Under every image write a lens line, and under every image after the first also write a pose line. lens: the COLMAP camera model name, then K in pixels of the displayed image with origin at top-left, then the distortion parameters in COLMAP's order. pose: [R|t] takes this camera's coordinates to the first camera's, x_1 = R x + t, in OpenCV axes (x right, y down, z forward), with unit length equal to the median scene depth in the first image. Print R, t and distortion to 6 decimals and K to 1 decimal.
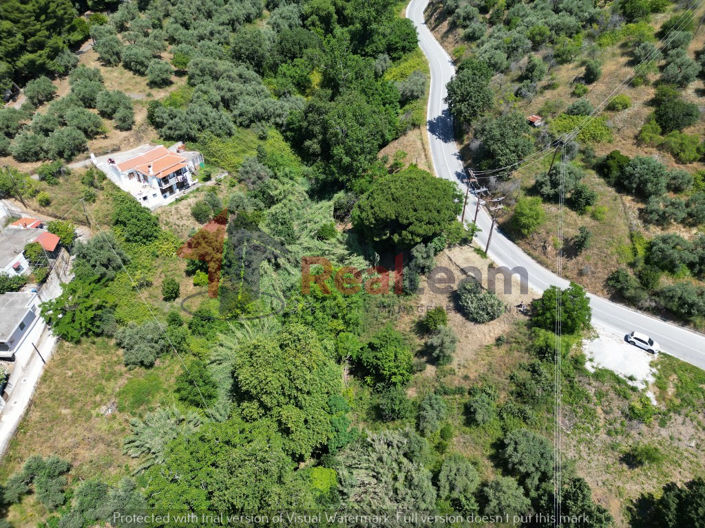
lens RADIAL K [[492.3, 0, 353.7], [0, 492.3, 263.2], [0, 0, 1]] dist [0.066749, -0.056851]
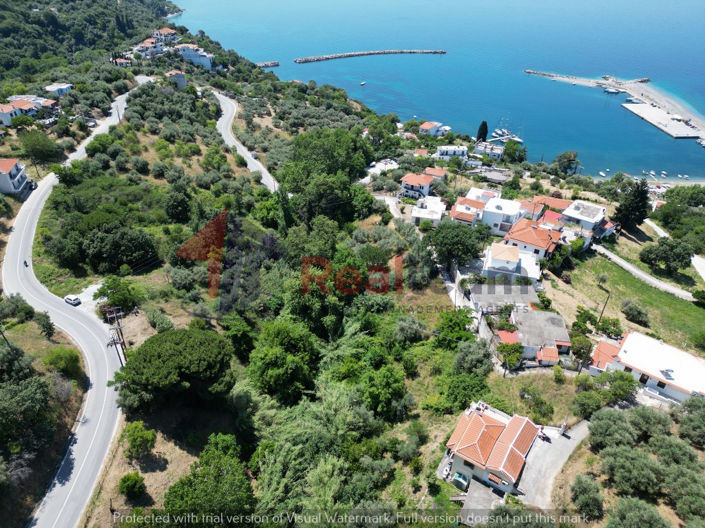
lens RADIAL K [[492.3, 0, 354.3], [0, 492.3, 261.6], [0, 0, 1]] dist [0.066749, -0.056851]
pose [[-0.999332, -0.006771, -0.035903, -0.184654], [-0.036310, 0.293068, 0.955402, -1.093226], [0.004053, 0.956068, -0.293118, 1.064539]]
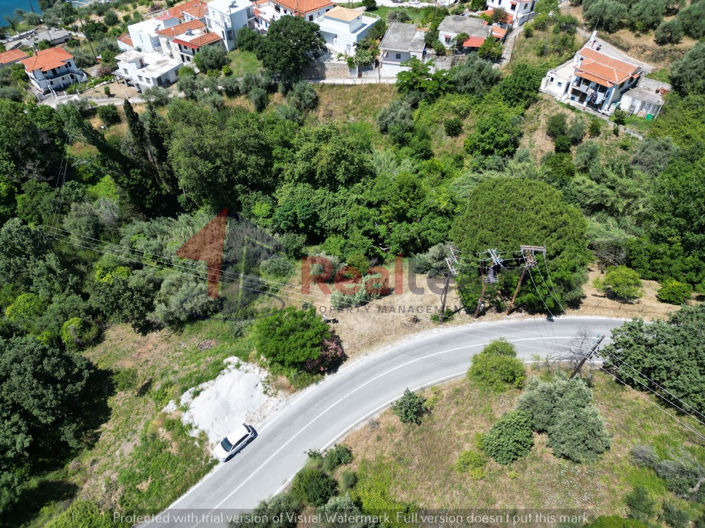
lens RADIAL K [[492.3, 0, 354.2], [0, 492.3, 265.1], [0, 0, 1]] dist [0.066749, -0.056851]
pose [[-0.220100, 0.704149, -0.675078, 0.663286], [-0.626887, 0.428119, 0.650943, -0.400820], [0.747374, 0.566470, 0.347193, 0.589718]]
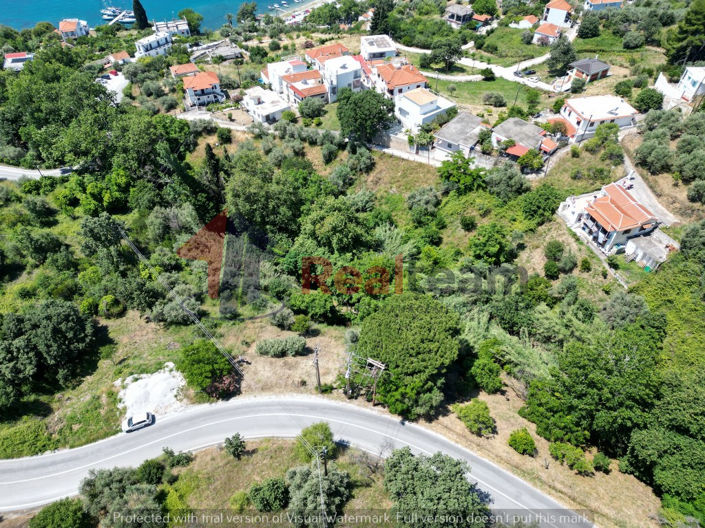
lens RADIAL K [[492.3, 0, 352.7], [0, 492.3, 264.7], [0, 0, 1]] dist [0.066749, -0.056851]
pose [[-0.590989, 0.576656, -0.564093, 0.559659], [-0.521914, 0.259864, 0.812451, -0.763615], [0.615092, 0.774557, 0.147388, 0.692687]]
